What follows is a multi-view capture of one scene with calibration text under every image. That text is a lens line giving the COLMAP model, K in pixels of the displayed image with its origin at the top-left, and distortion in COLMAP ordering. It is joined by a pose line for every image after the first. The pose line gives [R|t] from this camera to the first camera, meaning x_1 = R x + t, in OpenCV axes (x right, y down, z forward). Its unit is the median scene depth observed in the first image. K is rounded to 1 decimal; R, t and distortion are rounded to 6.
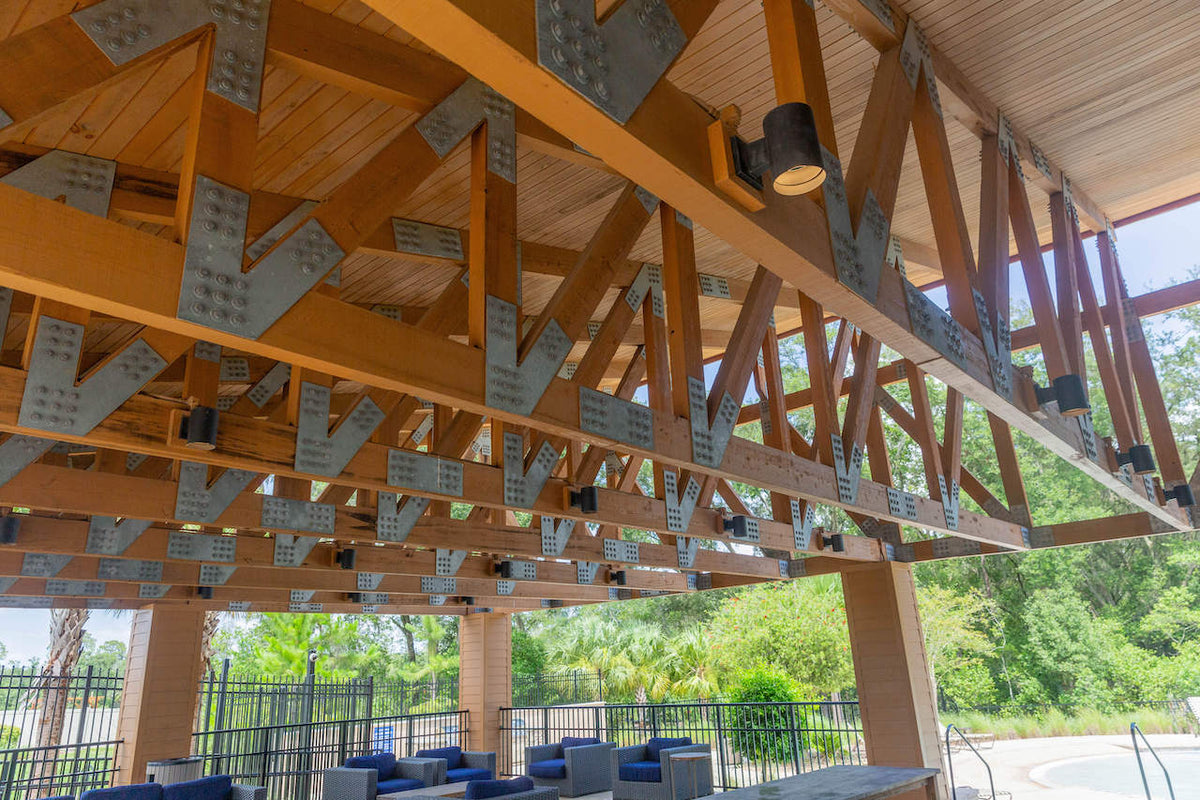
lens RADIAL K [[787.5, 0, 600.0], [0, 787.5, 400.0], [0, 0, 1]] dist [-0.002328, -0.004783]
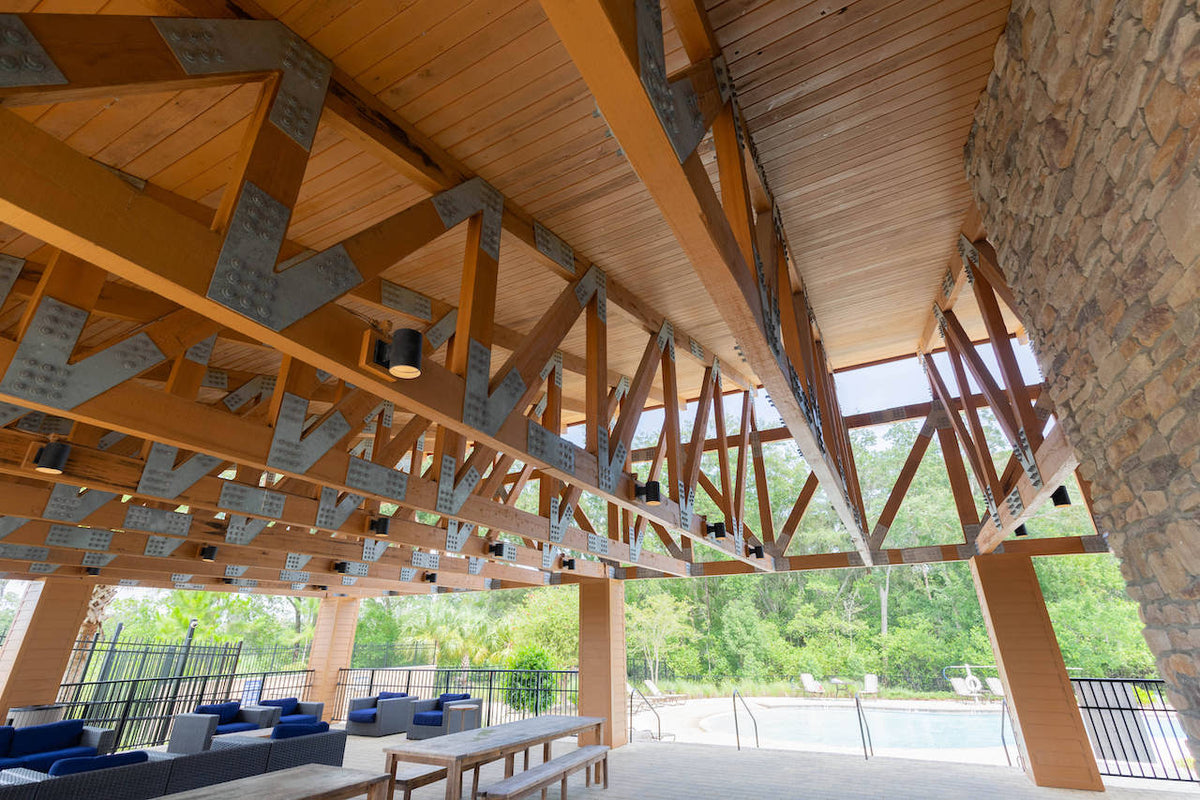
lens RADIAL K [[532.1, 0, 601.9], [0, 532.1, 404.6], [0, 0, 1]] dist [0.002814, 0.000224]
pose [[0.970759, 0.128748, 0.202608, 0.105426], [-0.109837, 0.988701, -0.102008, -0.030410], [-0.213452, 0.076771, 0.973932, -0.060302]]
